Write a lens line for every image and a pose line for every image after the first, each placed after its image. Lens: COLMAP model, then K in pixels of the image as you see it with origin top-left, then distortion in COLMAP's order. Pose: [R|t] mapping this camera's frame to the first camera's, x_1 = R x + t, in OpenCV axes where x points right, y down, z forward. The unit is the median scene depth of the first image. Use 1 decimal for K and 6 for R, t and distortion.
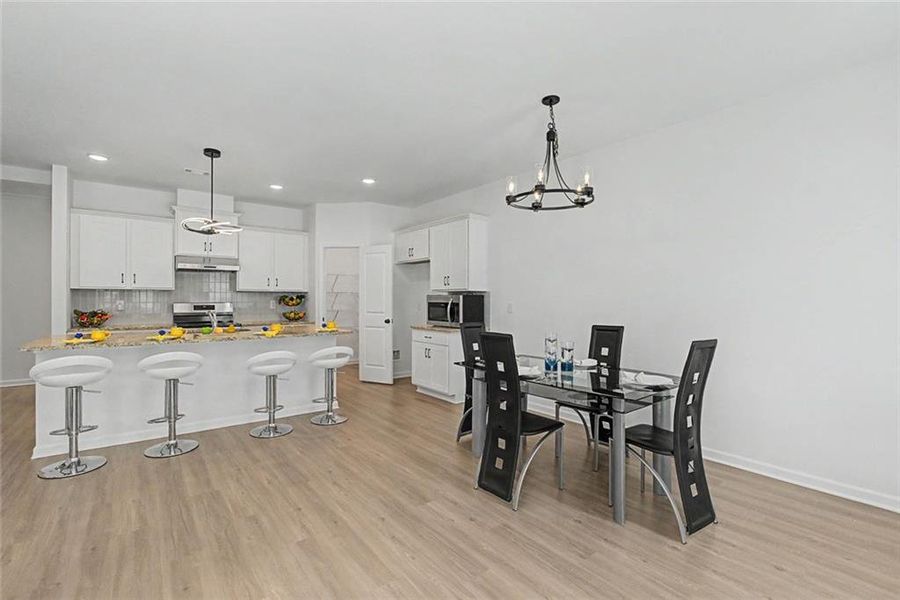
lens RADIAL K [[414.1, 0, 454.4], [0, 414.1, 298.8], [0, 0, 1]] dist [-0.013533, 0.000107]
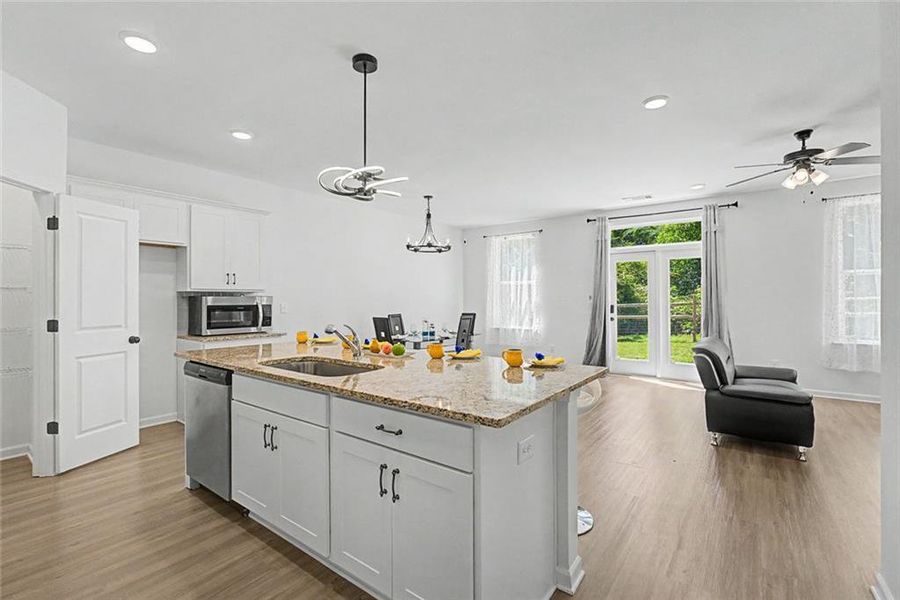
lens RADIAL K [[407.0, 0, 453.9], [0, 407.0, 297.5], [0, 0, 1]] dist [-0.005884, -0.000198]
pose [[-0.259101, 0.001869, 0.965848, -0.912609], [0.003983, 0.999992, -0.000866, -0.003909], [-0.965842, 0.003622, -0.259106, 0.781158]]
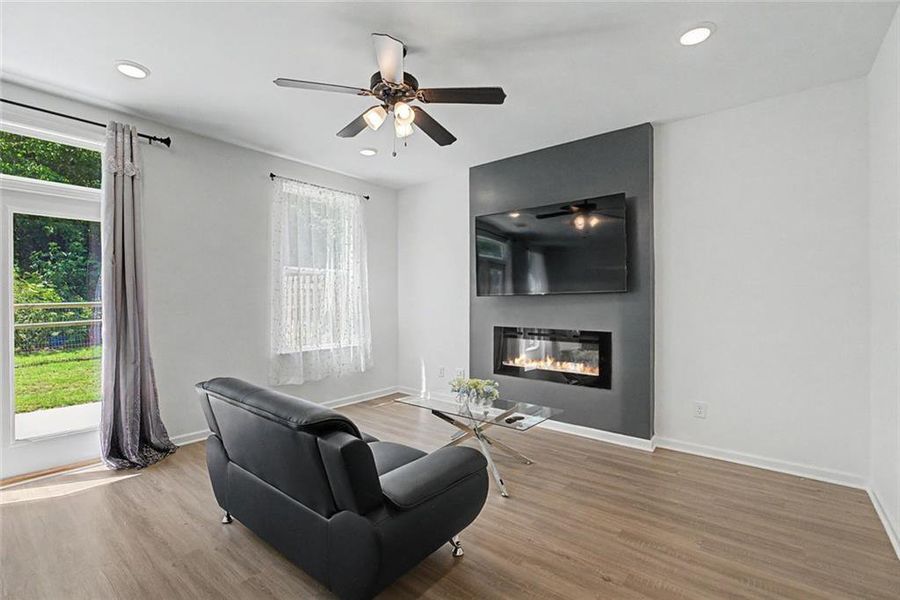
lens RADIAL K [[403.7, 0, 447.9], [0, 403.7, 301.5], [0, 0, 1]] dist [-0.008620, -0.000151]
pose [[-0.976347, 0.005337, -0.216142, -0.381271], [0.004207, 0.999975, 0.005687, 0.001497], [0.216167, 0.004643, -0.976345, 0.504246]]
